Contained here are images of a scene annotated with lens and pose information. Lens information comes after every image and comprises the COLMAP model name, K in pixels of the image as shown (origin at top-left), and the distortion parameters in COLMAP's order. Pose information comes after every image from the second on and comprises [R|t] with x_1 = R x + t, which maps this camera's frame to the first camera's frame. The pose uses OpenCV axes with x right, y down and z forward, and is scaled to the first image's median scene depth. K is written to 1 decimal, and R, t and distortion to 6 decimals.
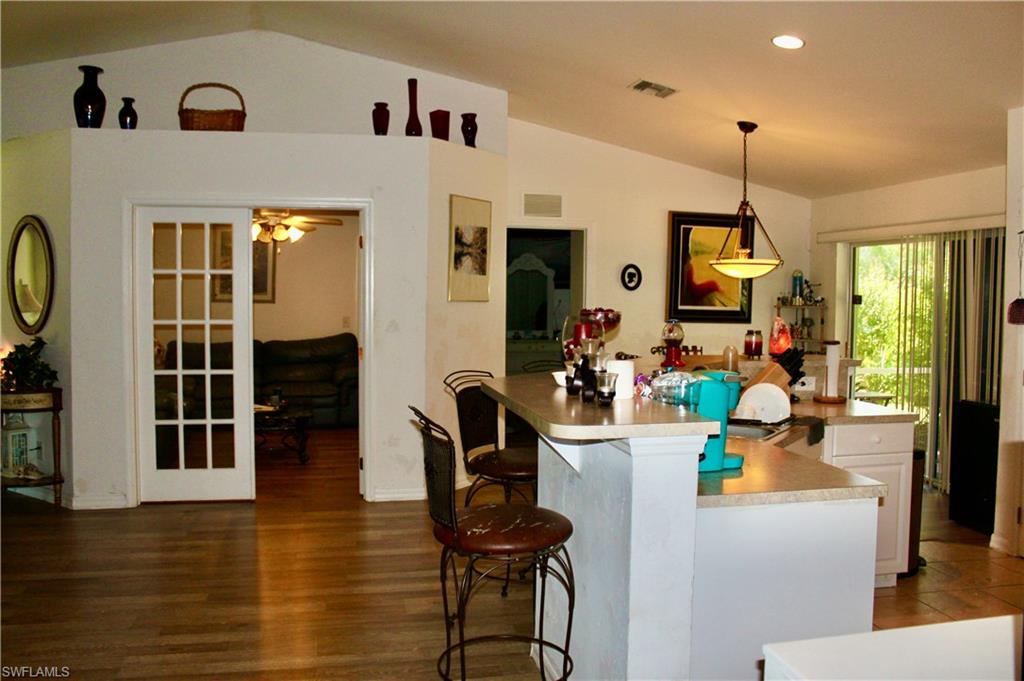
lens RADIAL K [[849.8, 0, 510.5], [0, 849.8, 336.1], [0, 0, 1]] dist [-0.172528, 0.160956]
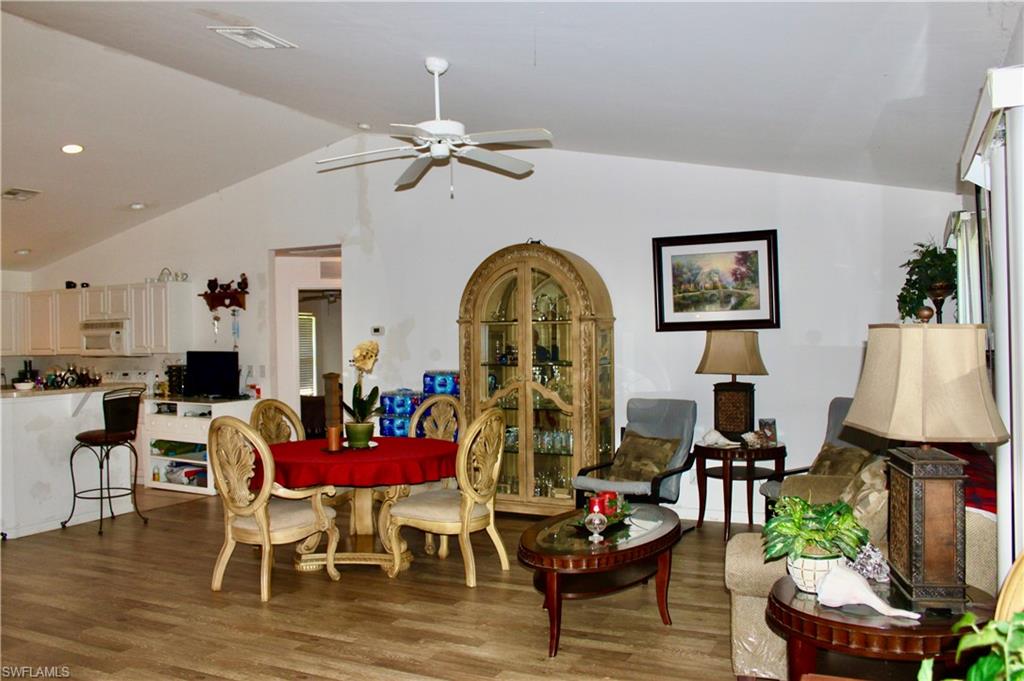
lens RADIAL K [[855.7, 0, 506.7], [0, 855.7, 336.0], [0, 0, 1]] dist [-0.165525, 0.148574]
pose [[-0.787370, 0.008147, 0.616427, -1.176361], [0.043250, 0.998179, 0.042052, -0.059529], [-0.614961, 0.059771, -0.786289, 1.032577]]
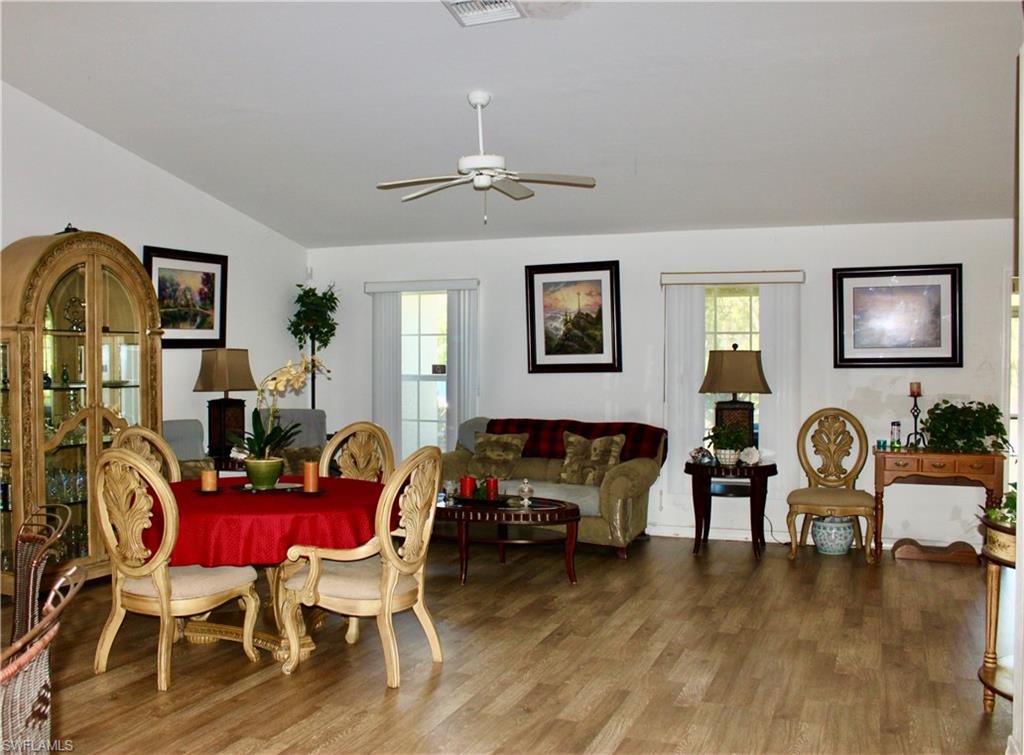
lens RADIAL K [[997.1, 0, 445.4], [0, 997.1, 376.2], [0, 0, 1]] dist [-0.163670, 0.170077]
pose [[-0.587994, 0.009286, -0.808812, 0.179025], [-0.047998, 0.997772, 0.046348, -0.047570], [0.807440, 0.066074, -0.586238, 1.013743]]
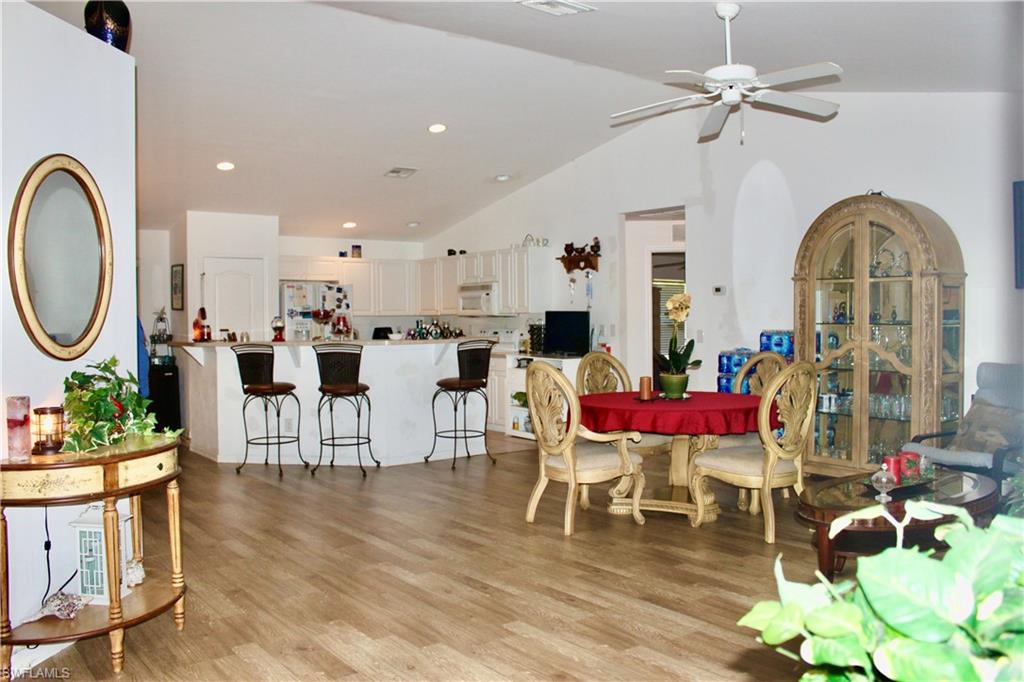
lens RADIAL K [[849.8, 0, 510.5], [0, 849.8, 336.6], [0, 0, 1]] dist [-0.172528, 0.160956]
pose [[-0.428923, -0.023492, 0.903036, -1.249227], [0.051960, 0.997365, 0.050625, -0.030553], [-0.901846, 0.068636, -0.426572, 0.965989]]
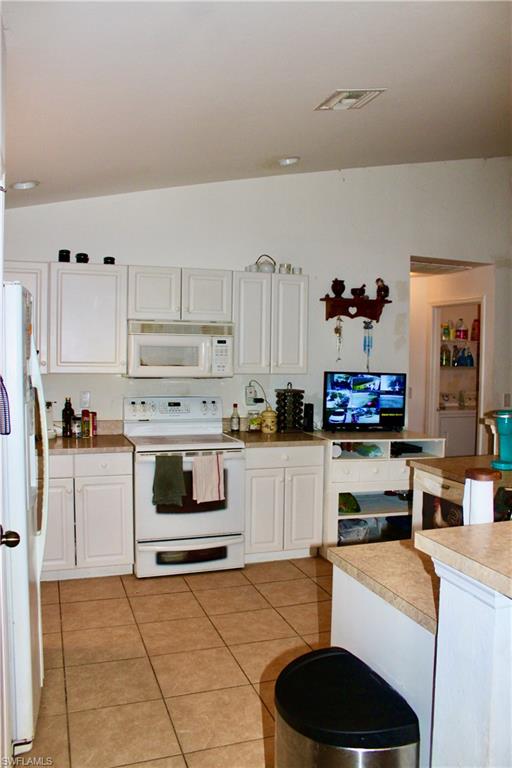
lens RADIAL K [[637.4, 0, 256.0], [0, 637.4, 384.0], [0, 0, 1]] dist [-0.172528, 0.160956]
pose [[-0.990968, -0.017367, -0.132966, 0.444797], [-0.030111, 0.995075, 0.094439, -0.055317], [0.130671, 0.097590, -0.986611, 1.042869]]
